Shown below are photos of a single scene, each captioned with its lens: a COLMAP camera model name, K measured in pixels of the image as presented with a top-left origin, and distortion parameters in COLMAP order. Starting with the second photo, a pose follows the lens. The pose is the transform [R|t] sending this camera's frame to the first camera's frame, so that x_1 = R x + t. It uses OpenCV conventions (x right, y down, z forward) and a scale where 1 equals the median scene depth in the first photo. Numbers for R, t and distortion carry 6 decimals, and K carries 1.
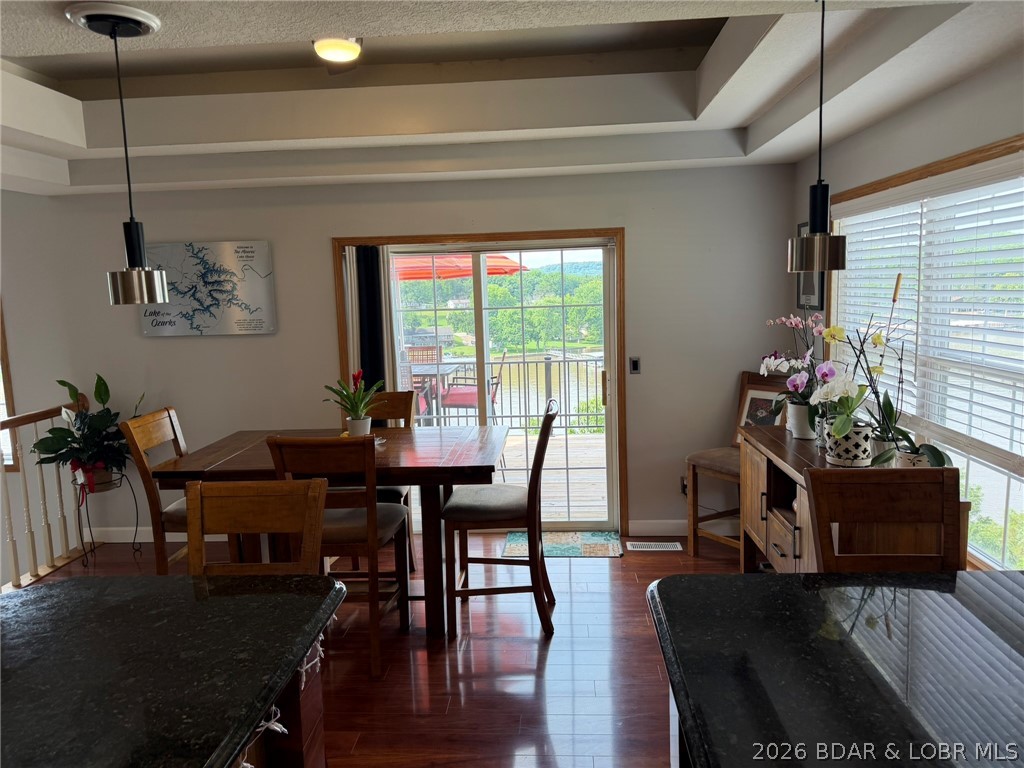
lens RADIAL K [[721.2, 0, 515.8], [0, 721.2, 379.8], [0, 0, 1]] dist [0.048627, -0.064250]
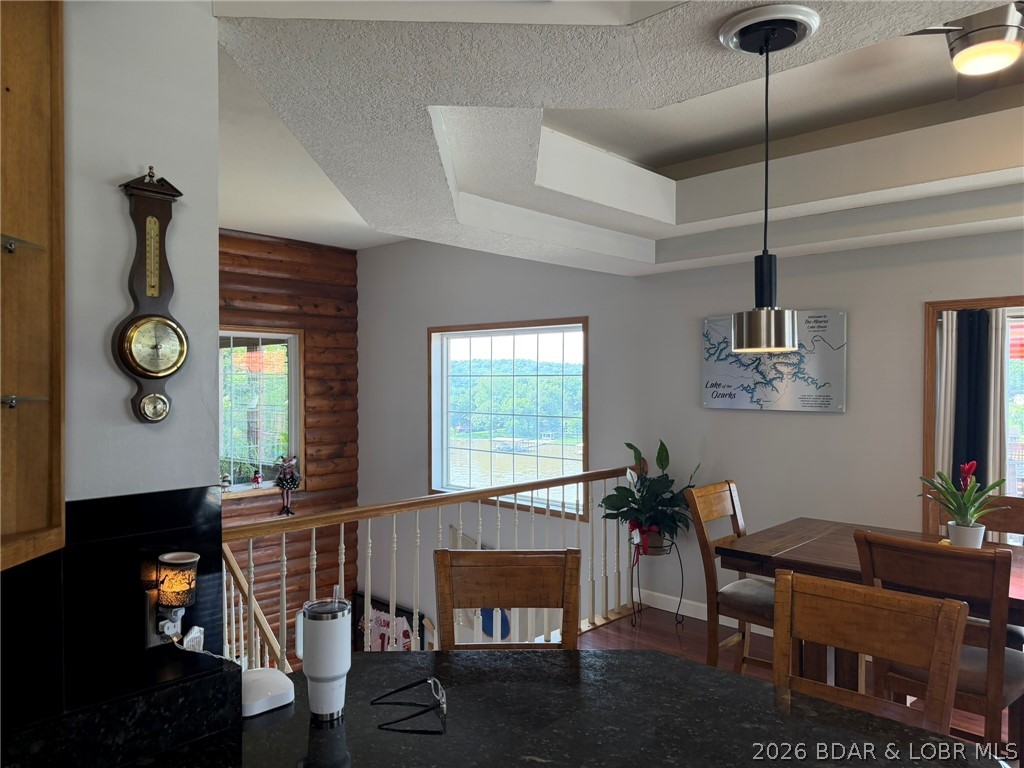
lens RADIAL K [[721.2, 0, 508.0], [0, 721.2, 391.6], [0, 0, 1]] dist [0.048627, -0.064250]
pose [[0.762784, 0.043525, -0.645187, -0.080885], [-0.109956, 0.991933, -0.063081, 0.012647], [0.637236, 0.119059, 0.761416, 0.070046]]
